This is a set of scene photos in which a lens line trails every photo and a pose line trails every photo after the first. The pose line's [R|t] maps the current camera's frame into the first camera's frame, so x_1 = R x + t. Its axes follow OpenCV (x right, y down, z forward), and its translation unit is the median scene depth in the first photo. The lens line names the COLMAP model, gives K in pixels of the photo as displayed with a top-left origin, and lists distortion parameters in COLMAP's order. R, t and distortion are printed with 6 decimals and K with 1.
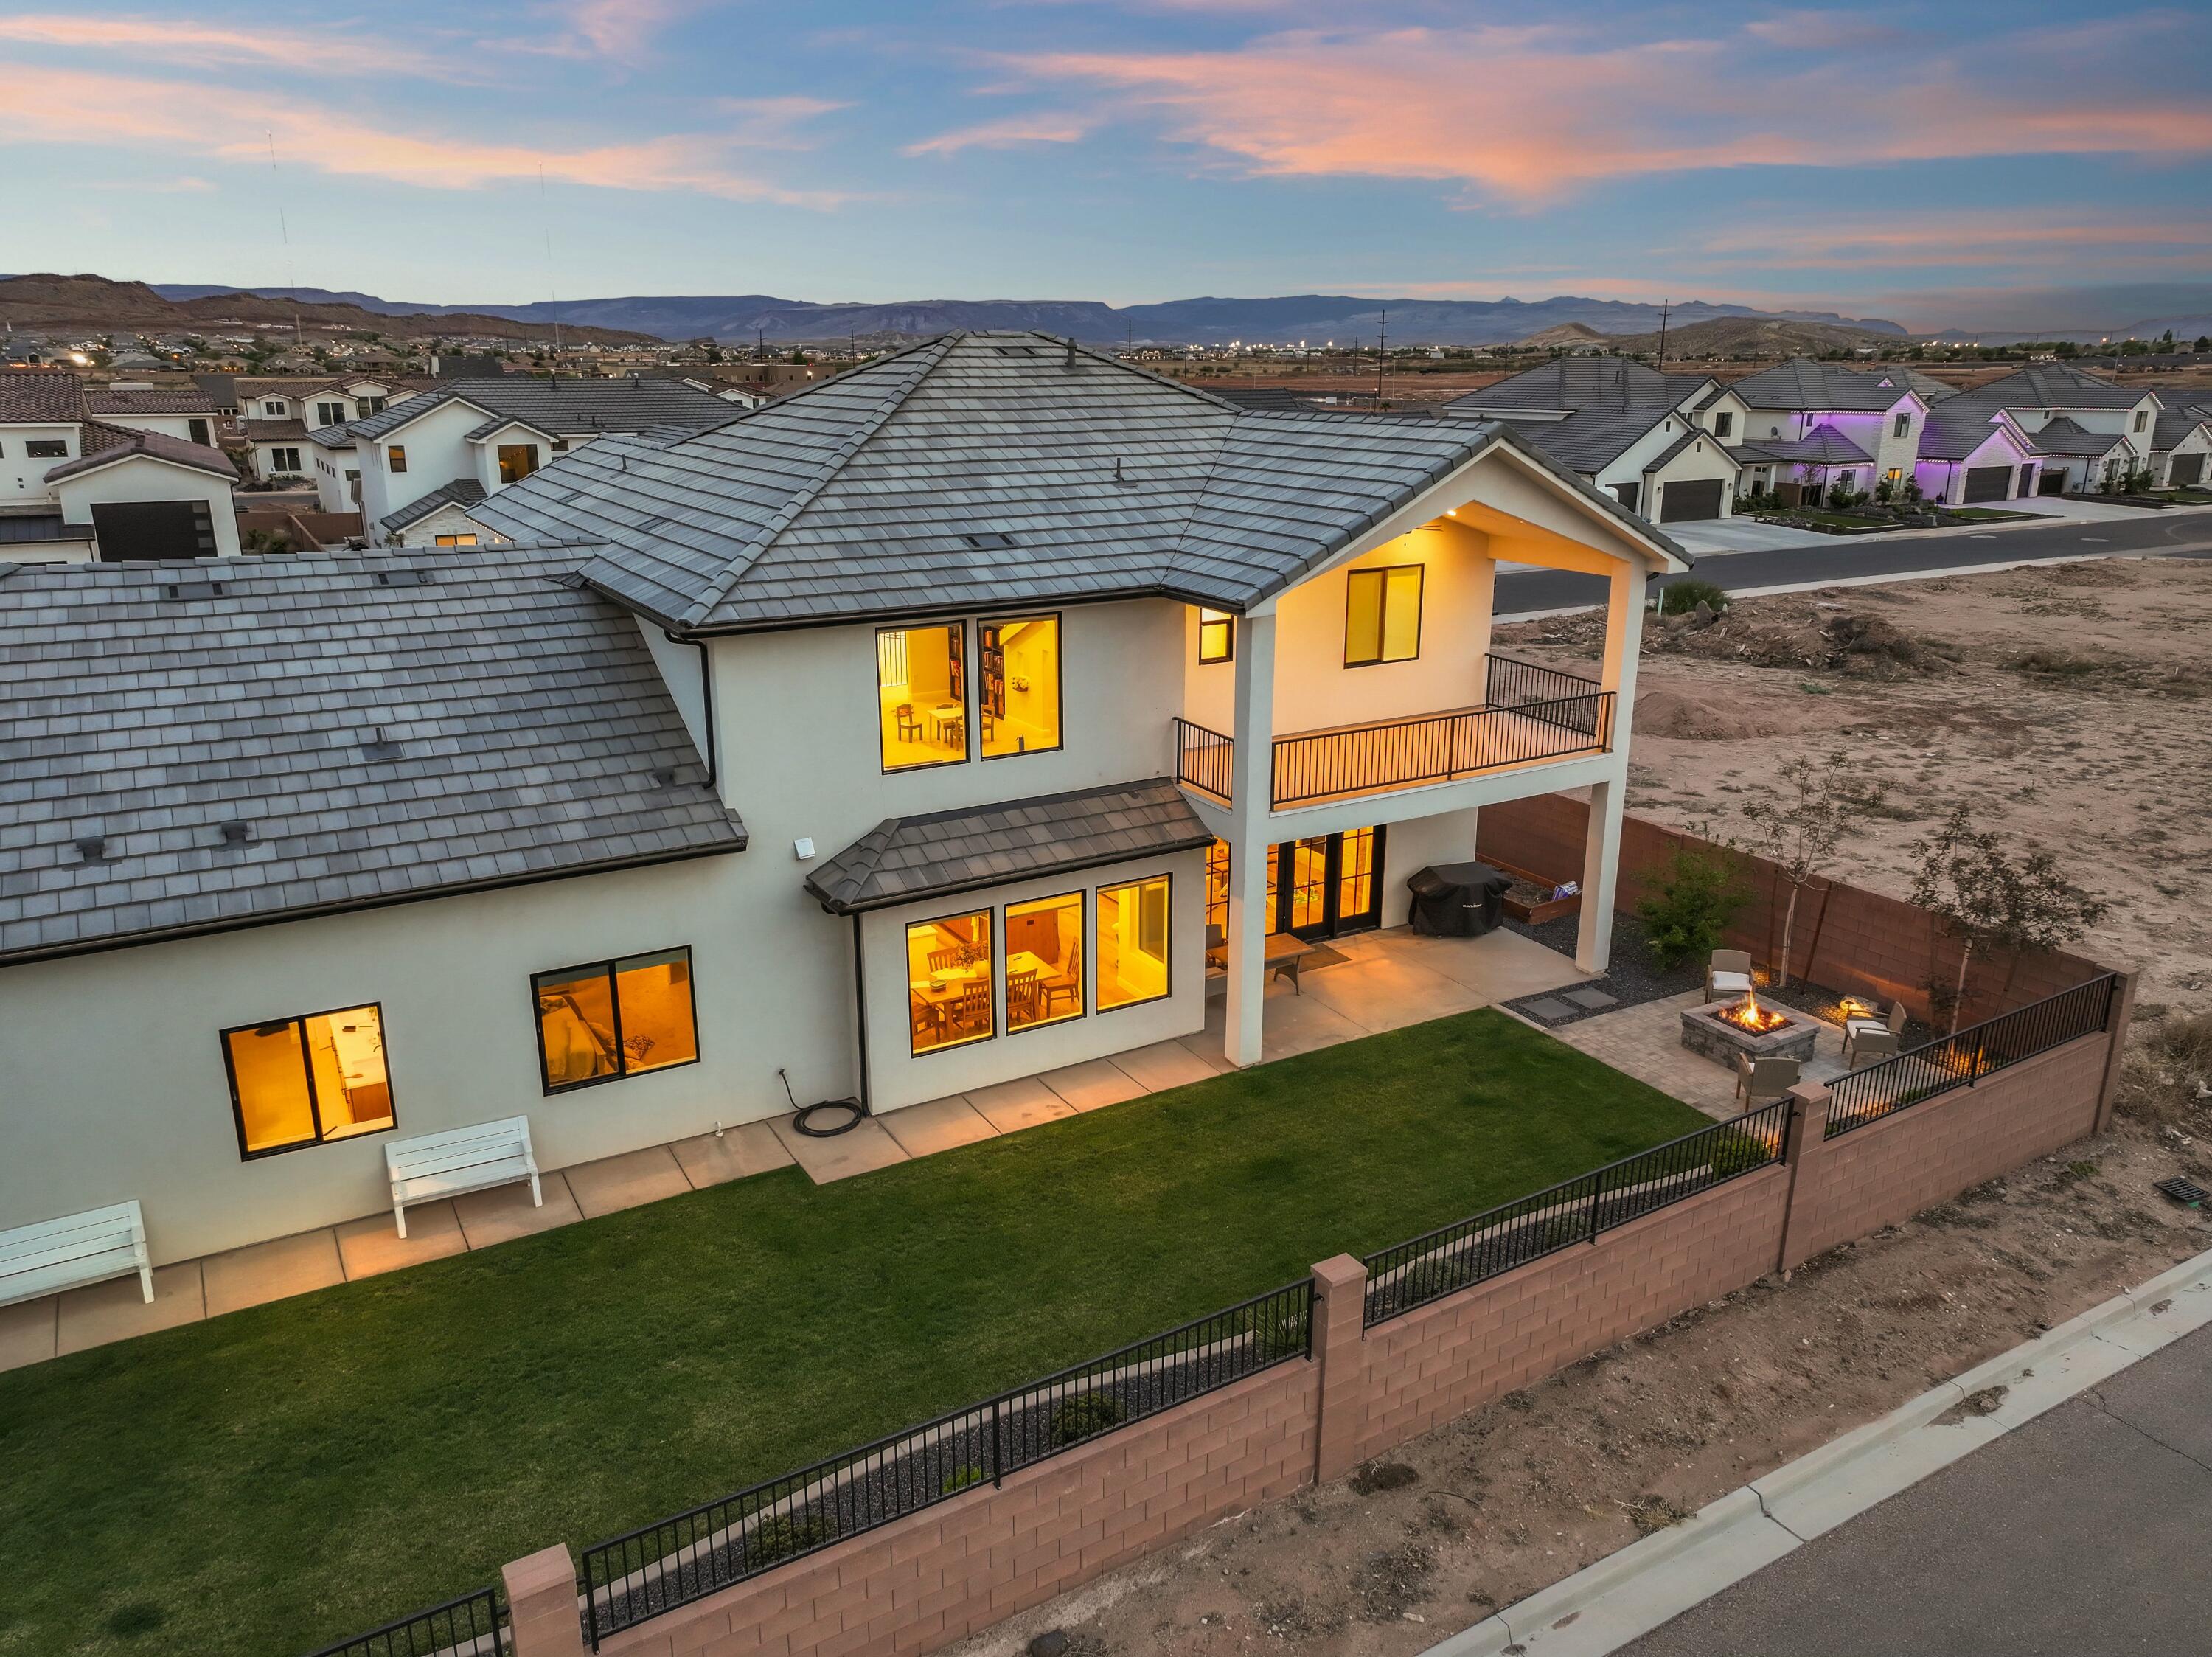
lens RADIAL K [[1555.4, 0, 1106.0], [0, 1555.4, 828.5], [0, 0, 1]] dist [0.003770, 0.006015]
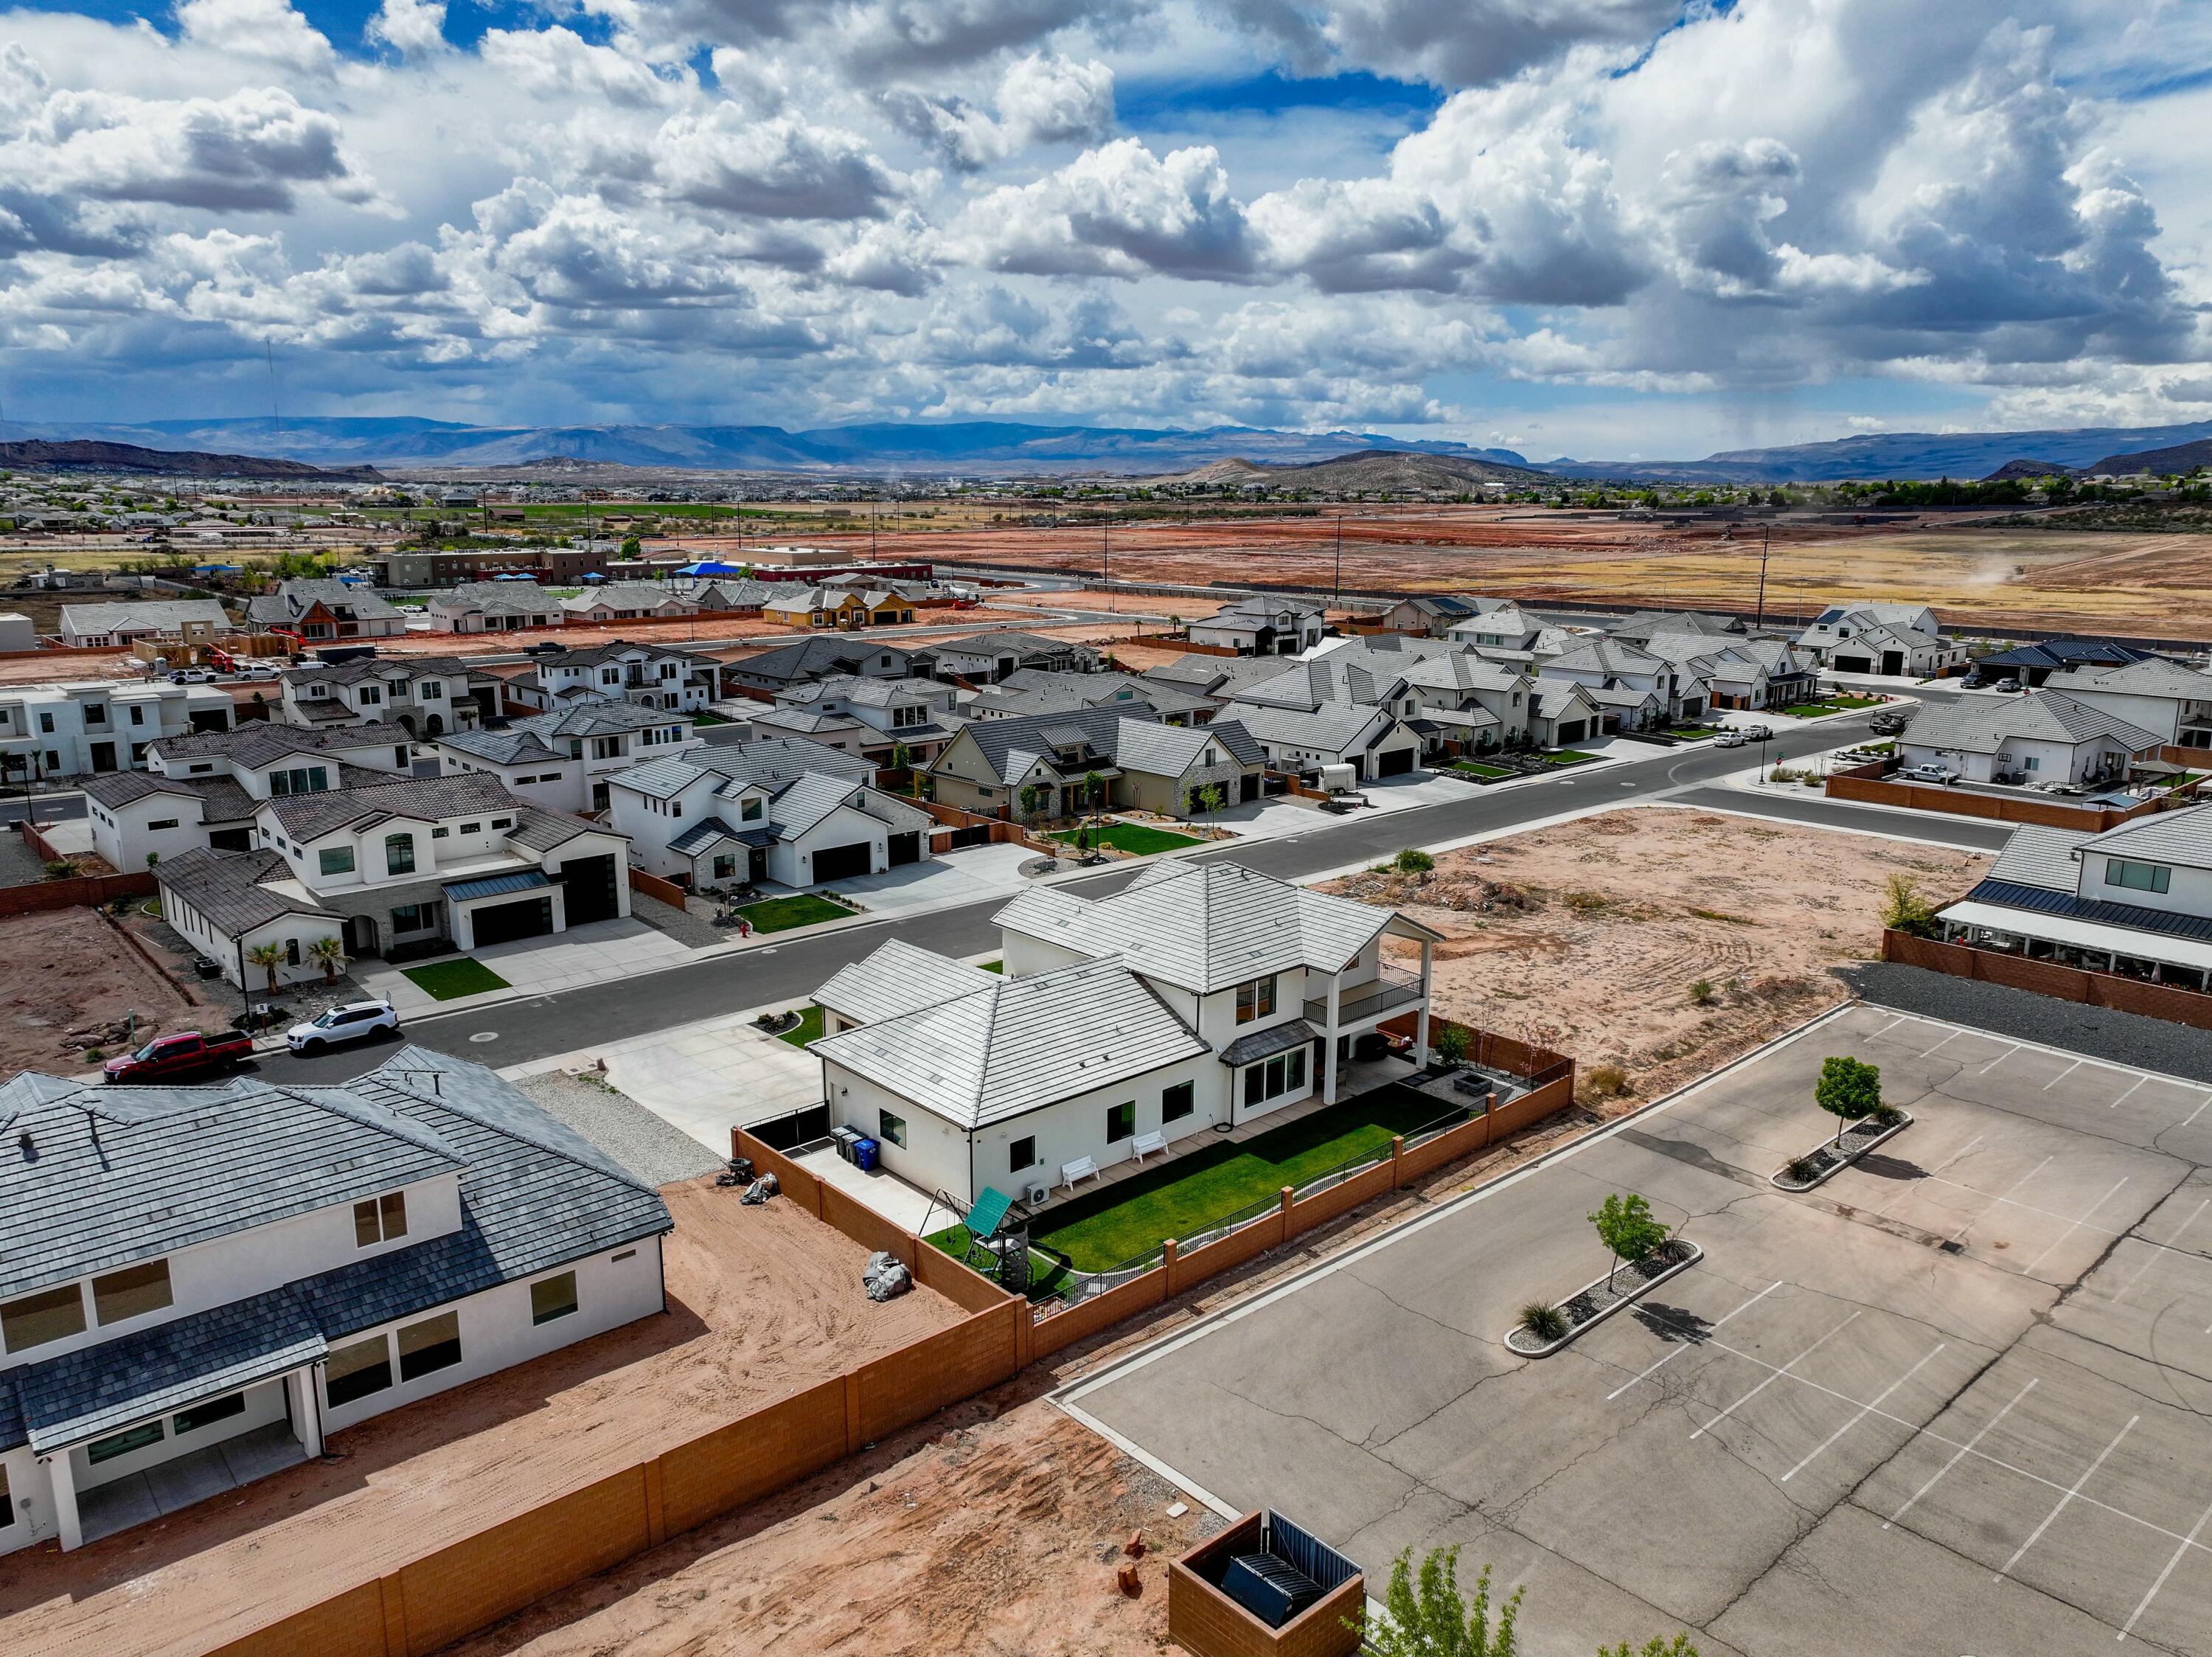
lens RADIAL K [[1558.7, 0, 1106.0], [0, 1558.7, 828.5], [0, 0, 1]] dist [0.006111, 0.002161]
pose [[0.980260, -0.041937, 0.193215, -0.394555], [0.056132, 0.996065, -0.068584, -0.091962], [-0.189579, 0.078075, 0.978756, -0.869814]]
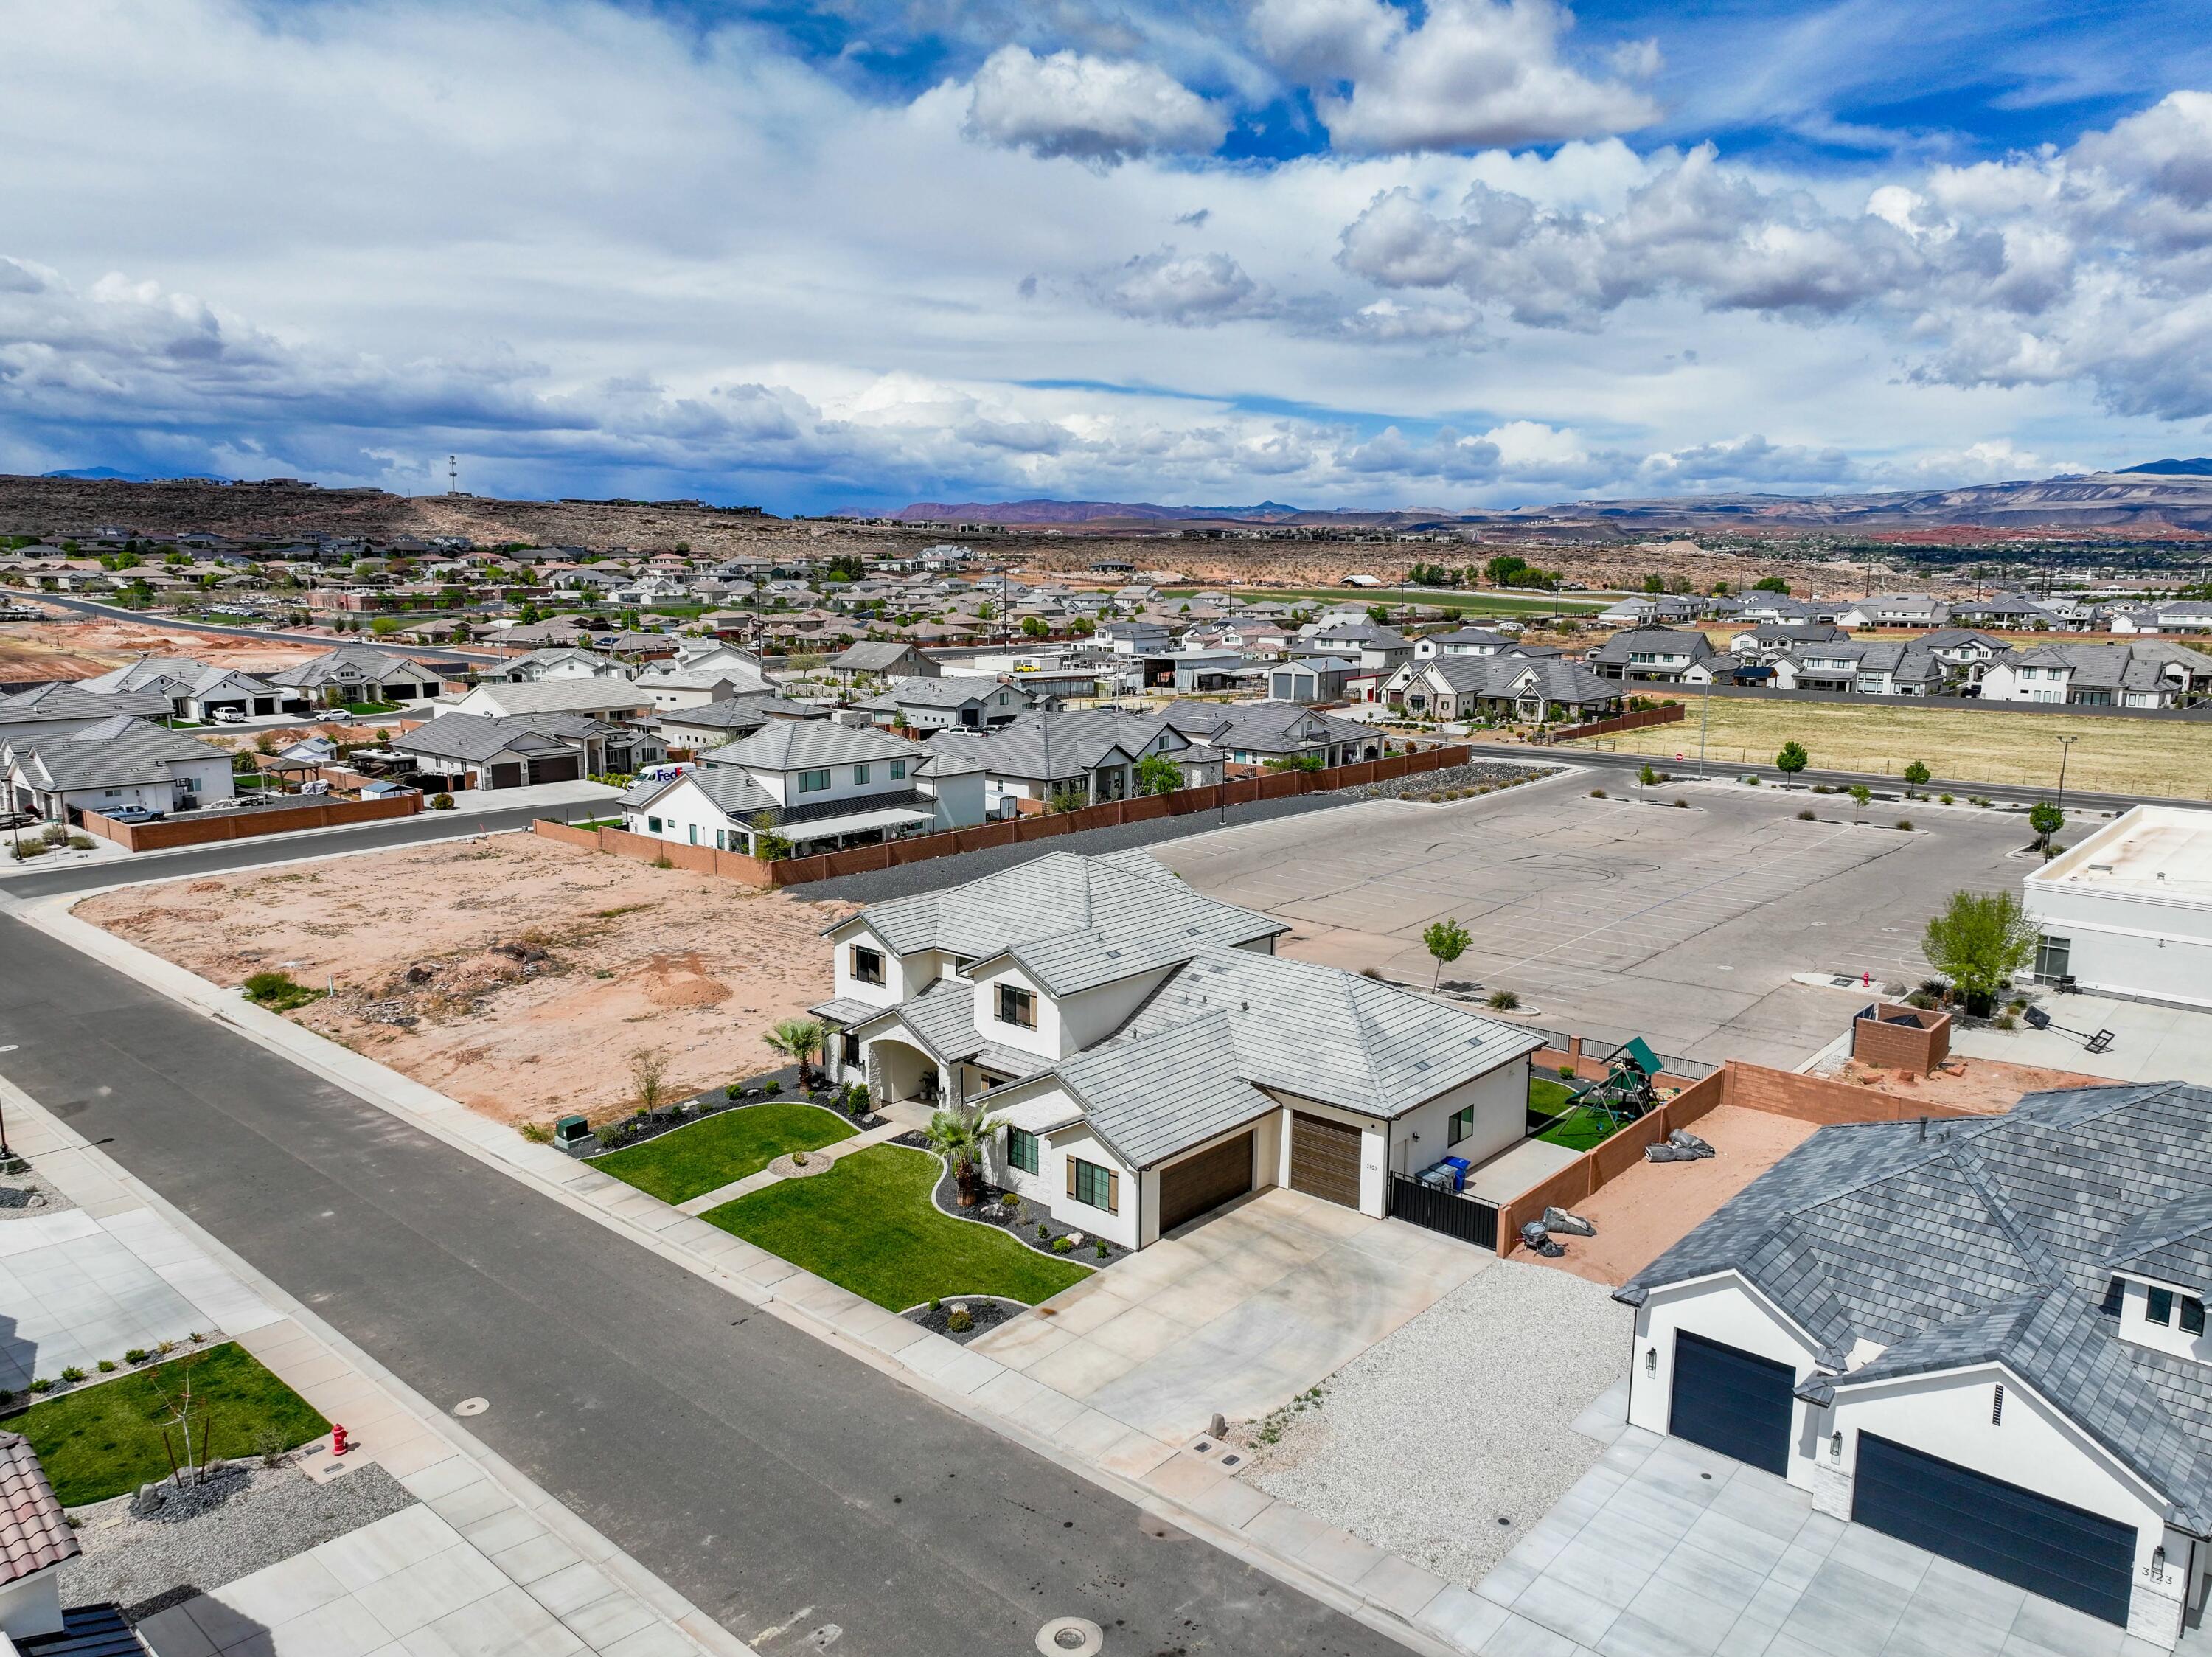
lens RADIAL K [[1555.4, 0, 1106.0], [0, 1555.4, 828.5], [0, 0, 1]] dist [0.003770, 0.006015]
pose [[-0.306948, -0.165419, 0.937240, -1.231027], [0.270687, 0.928935, 0.252603, -0.483909], [-0.912421, 0.331235, -0.240358, 0.743752]]
